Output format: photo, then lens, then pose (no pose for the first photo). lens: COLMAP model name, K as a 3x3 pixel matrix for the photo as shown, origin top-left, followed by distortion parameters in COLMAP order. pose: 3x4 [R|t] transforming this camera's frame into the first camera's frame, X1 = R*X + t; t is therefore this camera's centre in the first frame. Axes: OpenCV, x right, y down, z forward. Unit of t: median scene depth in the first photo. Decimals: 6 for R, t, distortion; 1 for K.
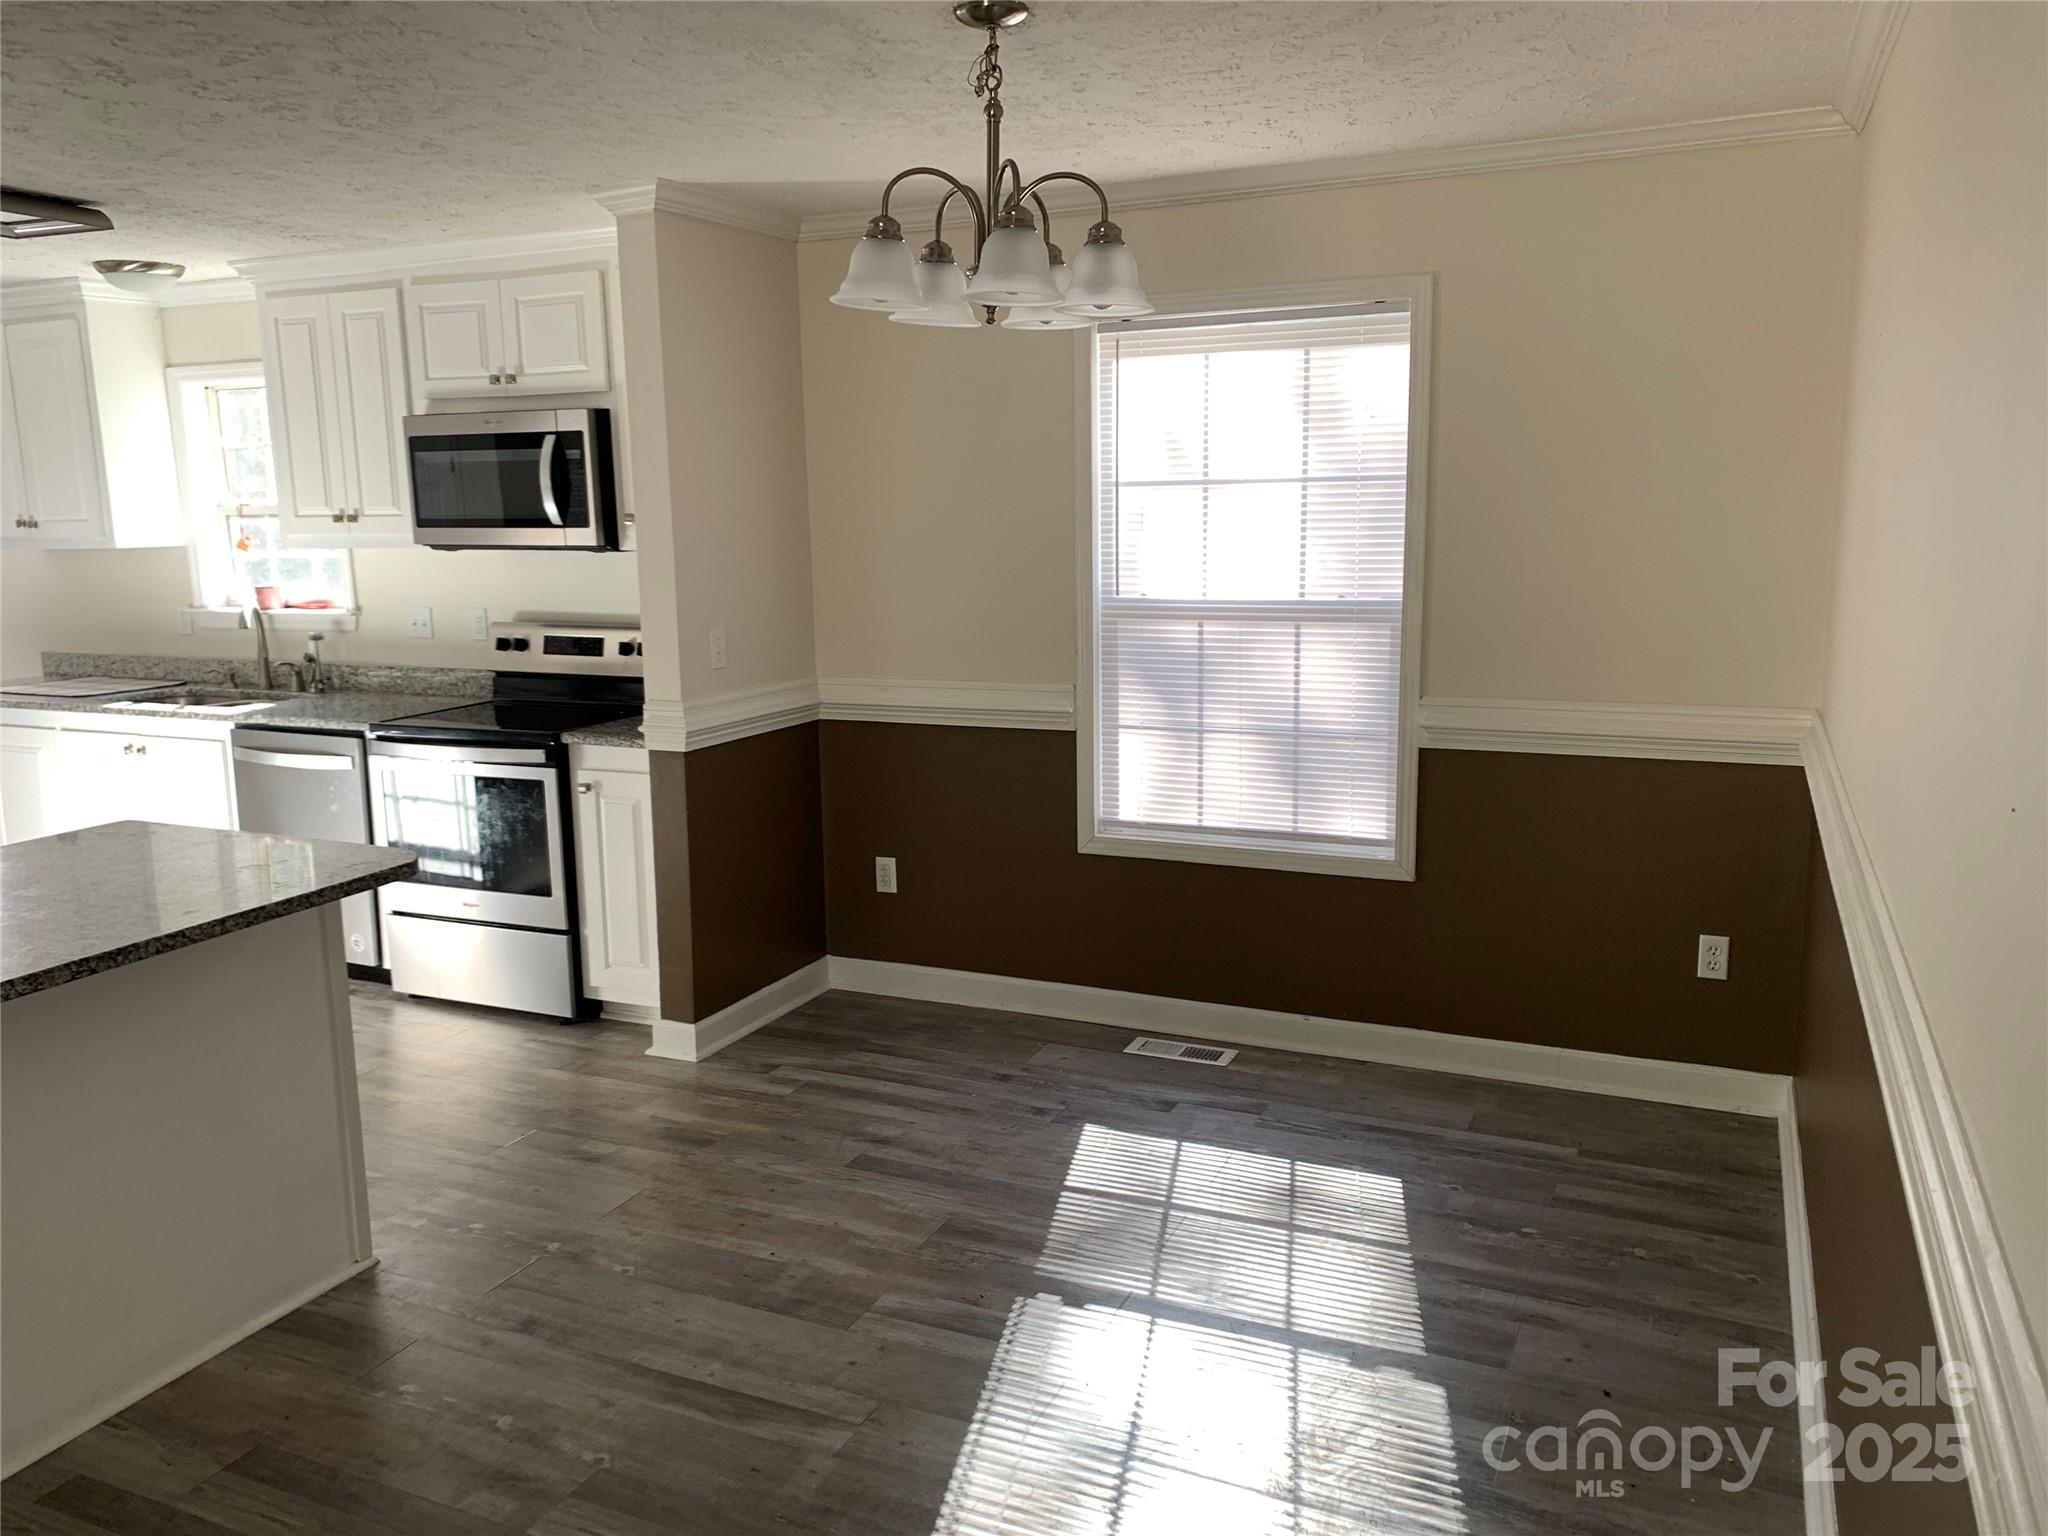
lens RADIAL K [[1573.0, 0, 1024.0], [0, 1573.0, 768.0], [0, 0, 1]] dist [-0.058367, 0.092756]
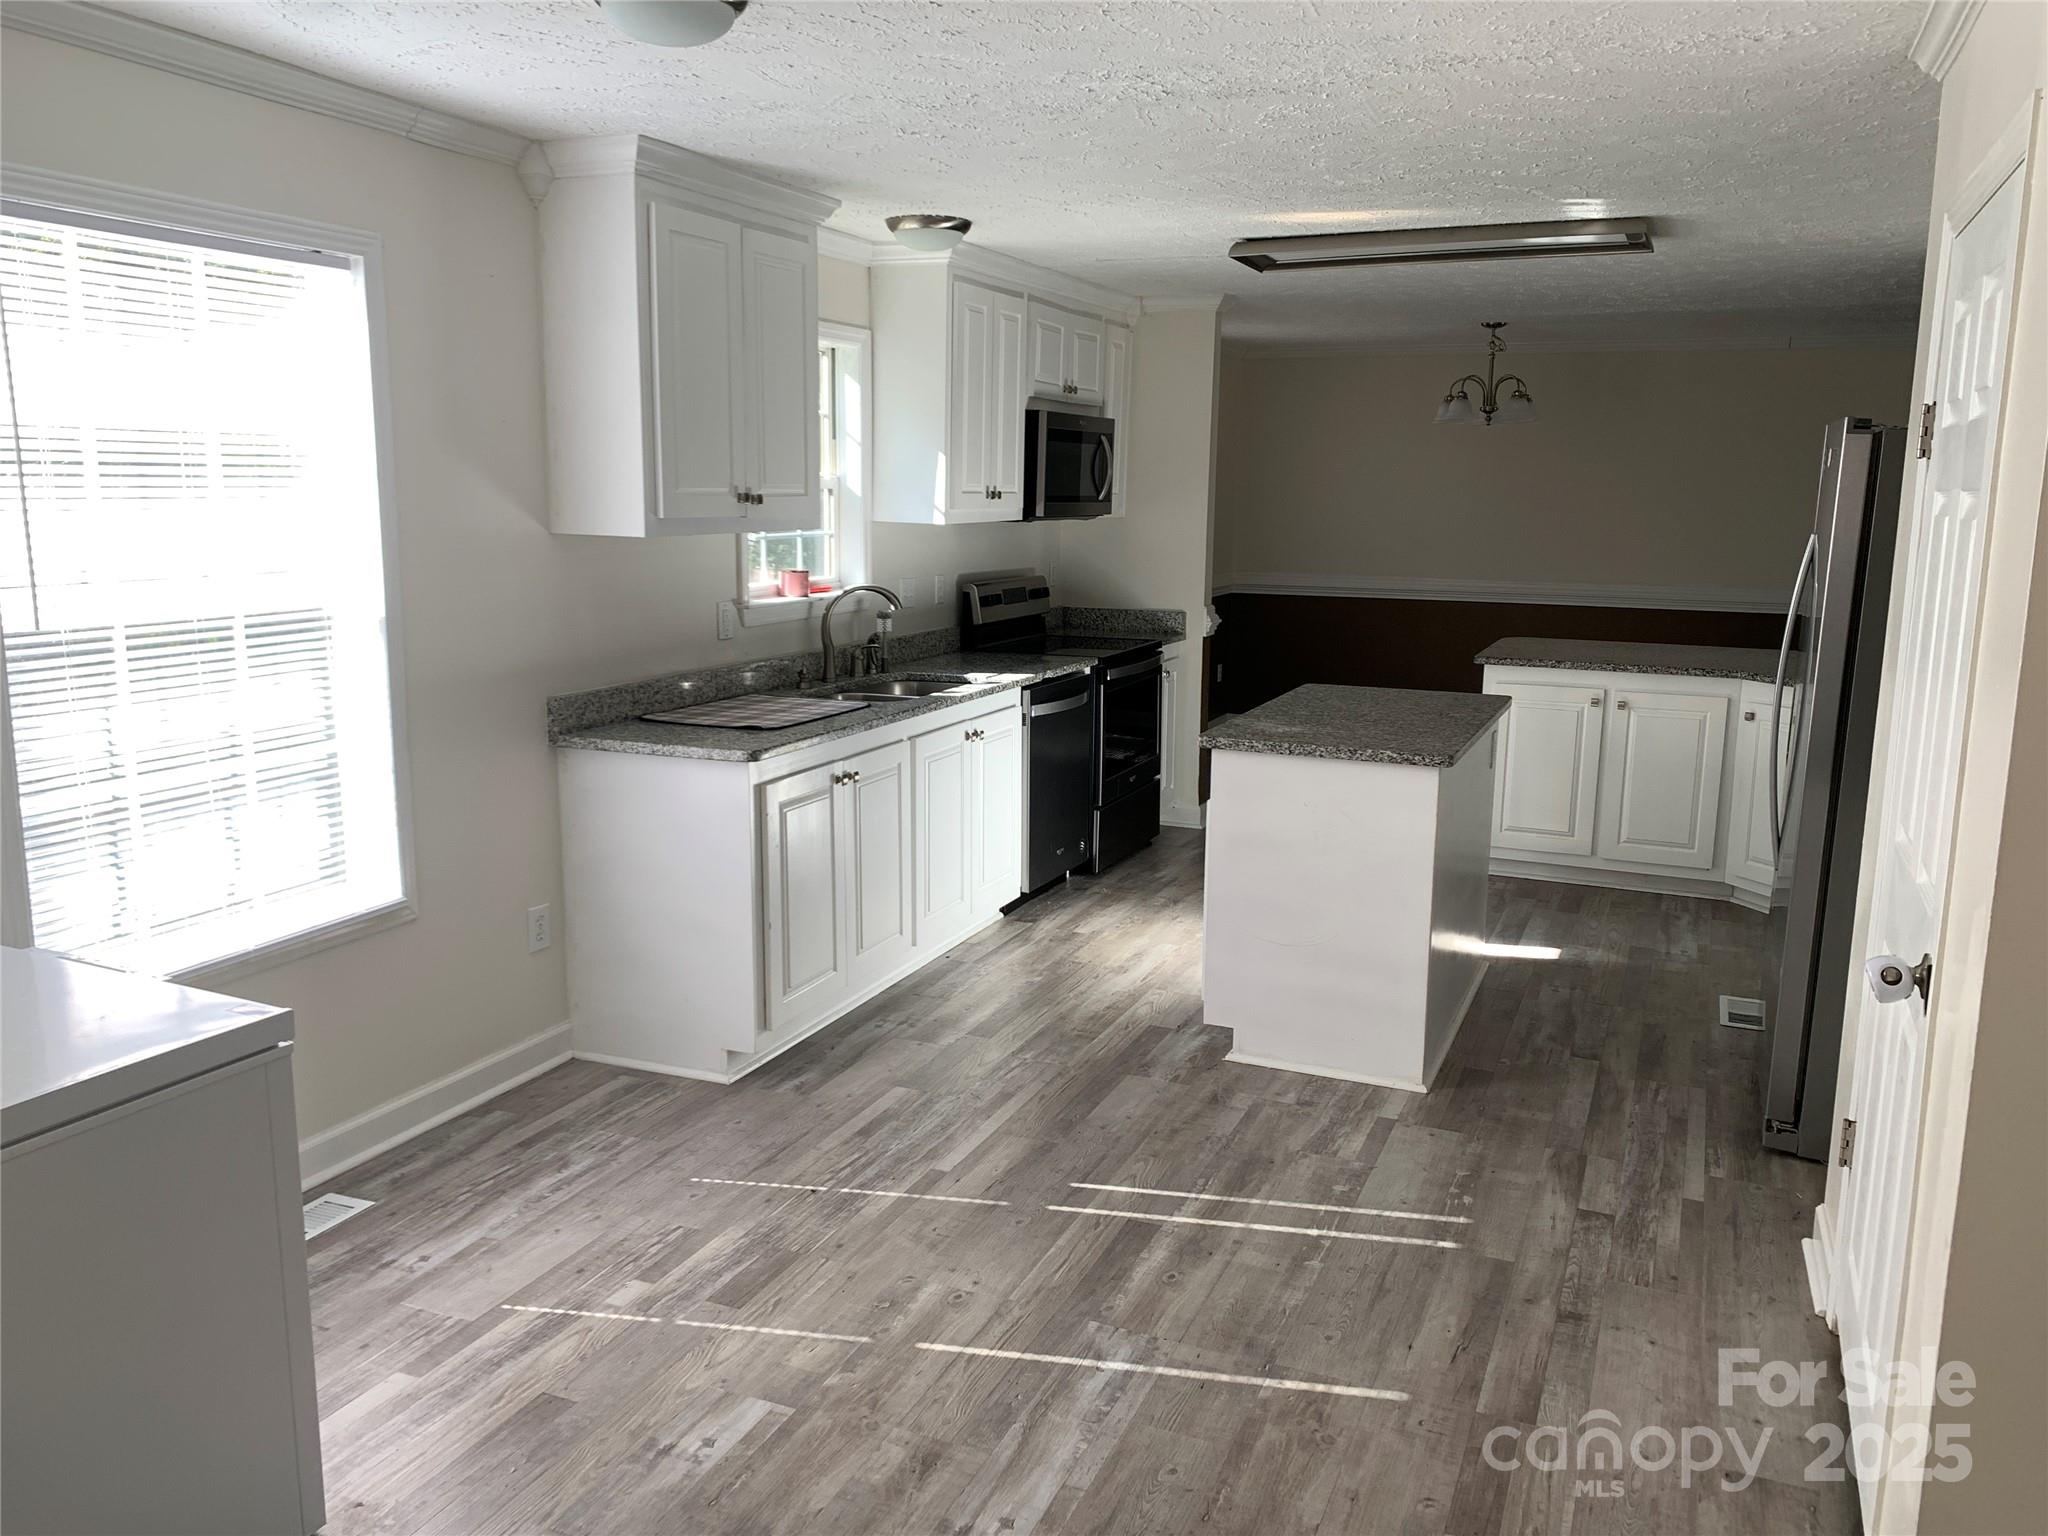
lens RADIAL K [[1534.8, 0, 1022.0], [0, 1534.8, 751.3], [0, 0, 1]] dist [0.107341, -0.282052]
pose [[-0.008909, -0.155069, 0.987863, -1.515193], [0.165509, 0.974048, 0.154393, -0.143788], [-0.986168, 0.164876, 0.016987, 0.963902]]
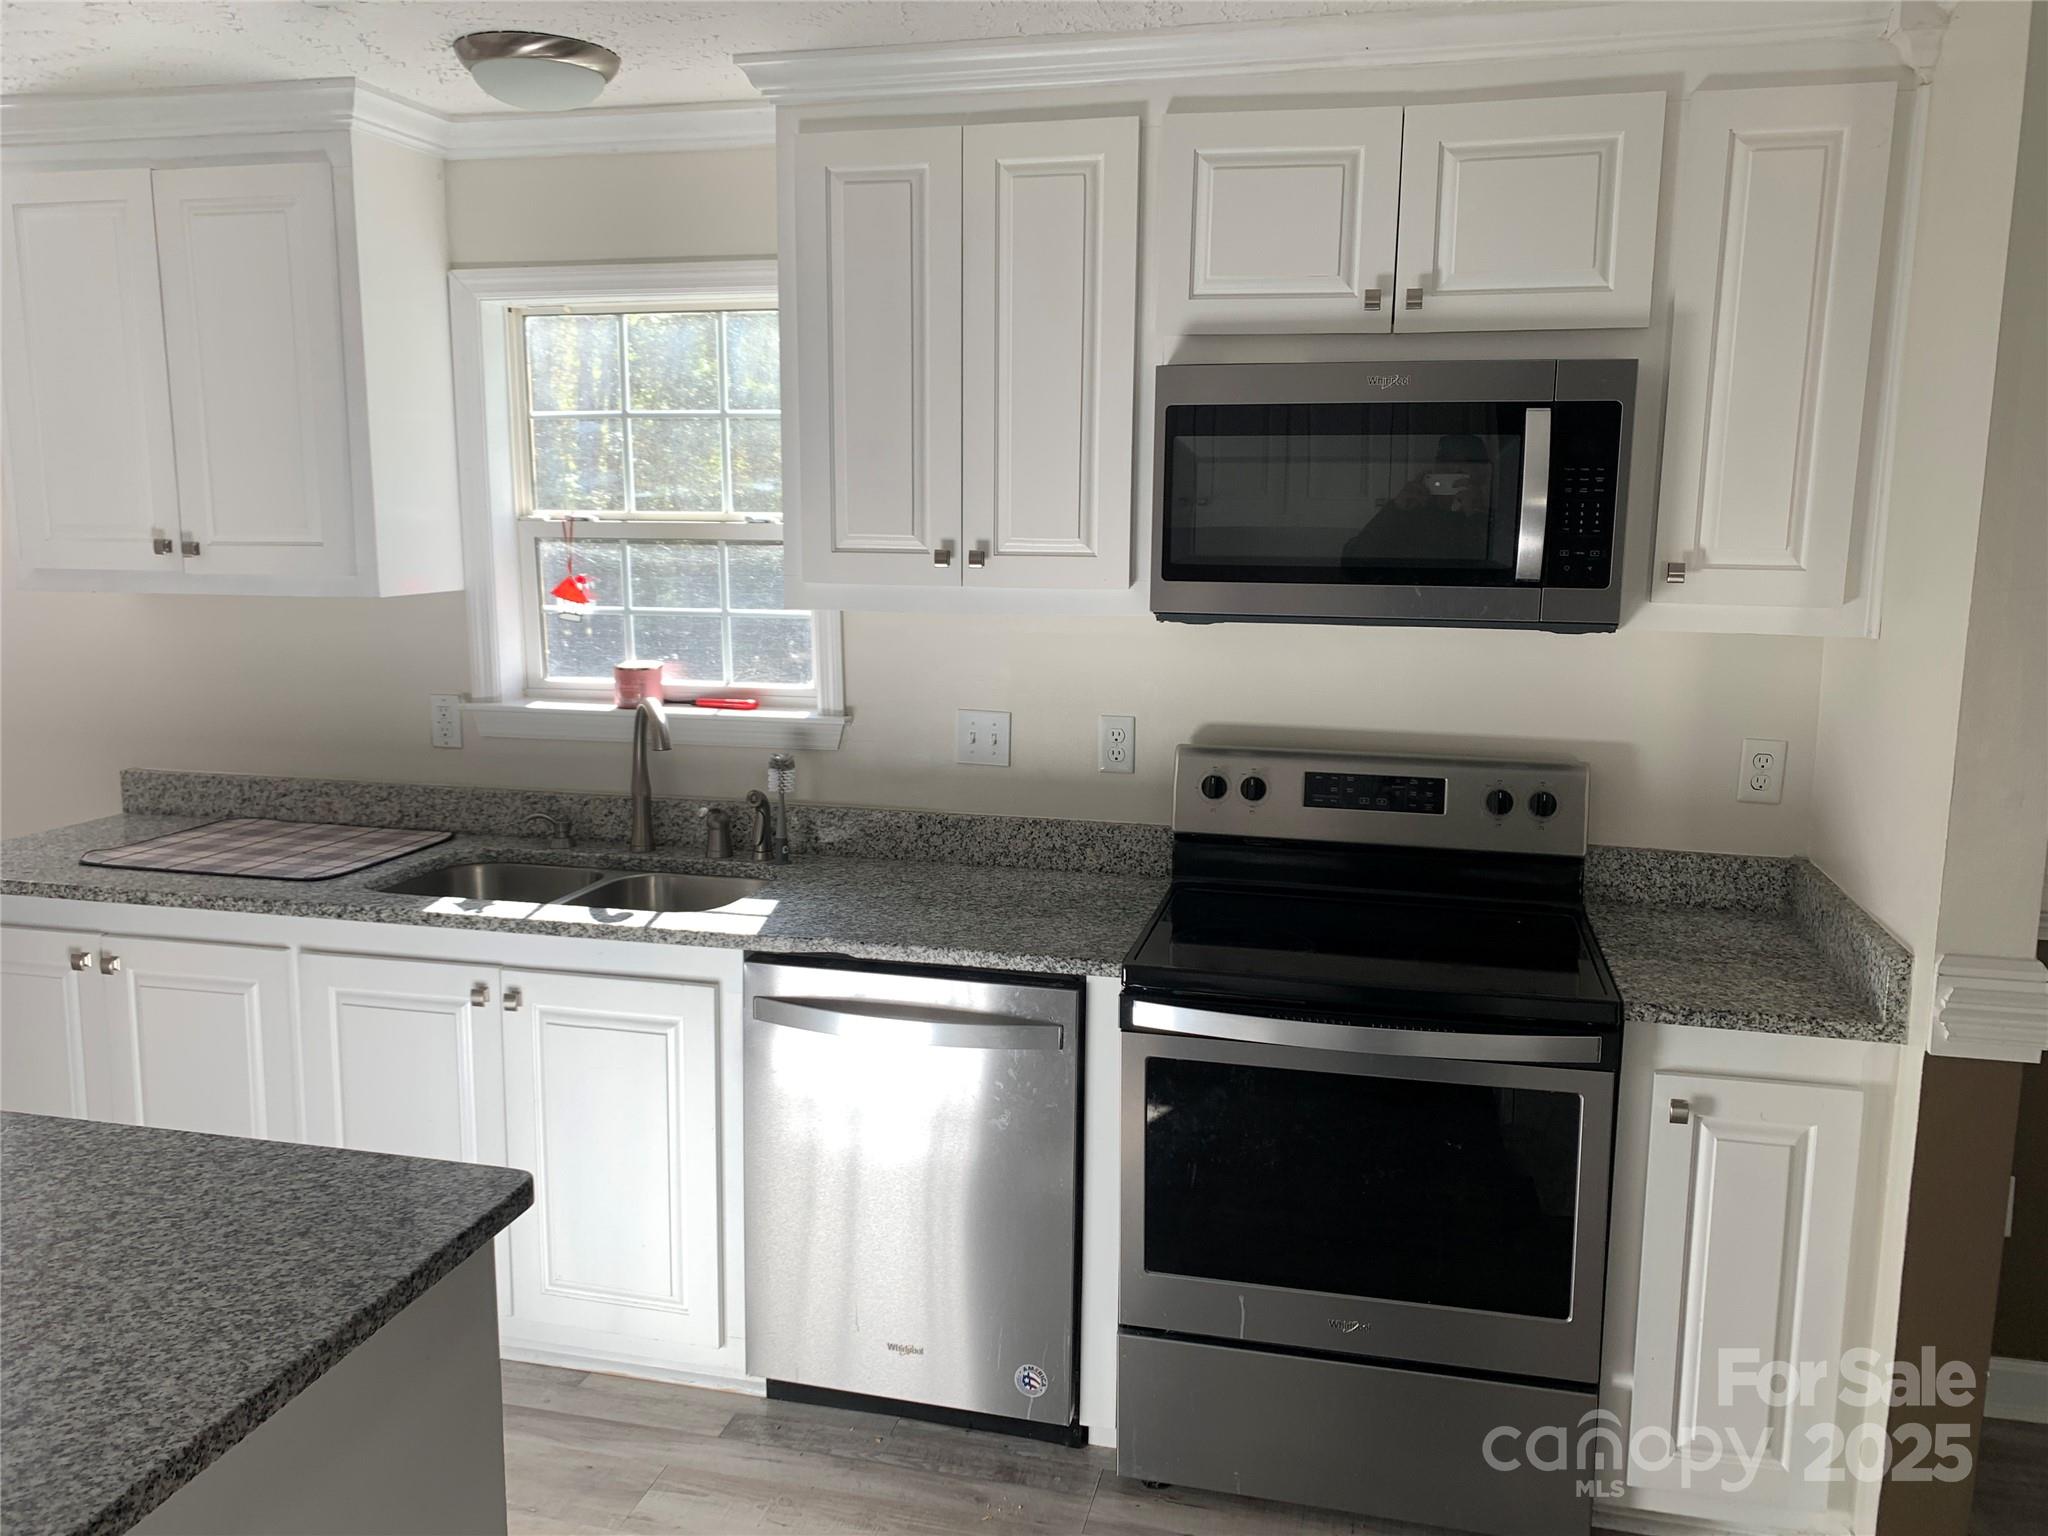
lens RADIAL K [[1573.1, 0, 1024.3], [0, 1573.1, 741.3], [0, 0, 1]] dist [0.042276, -0.011758]
pose [[0.984435, -0.005449, 0.175666, -0.493451], [0.009815, 0.999664, -0.023996, -0.081848], [-0.175476, 0.025346, 0.984157, 0.457457]]
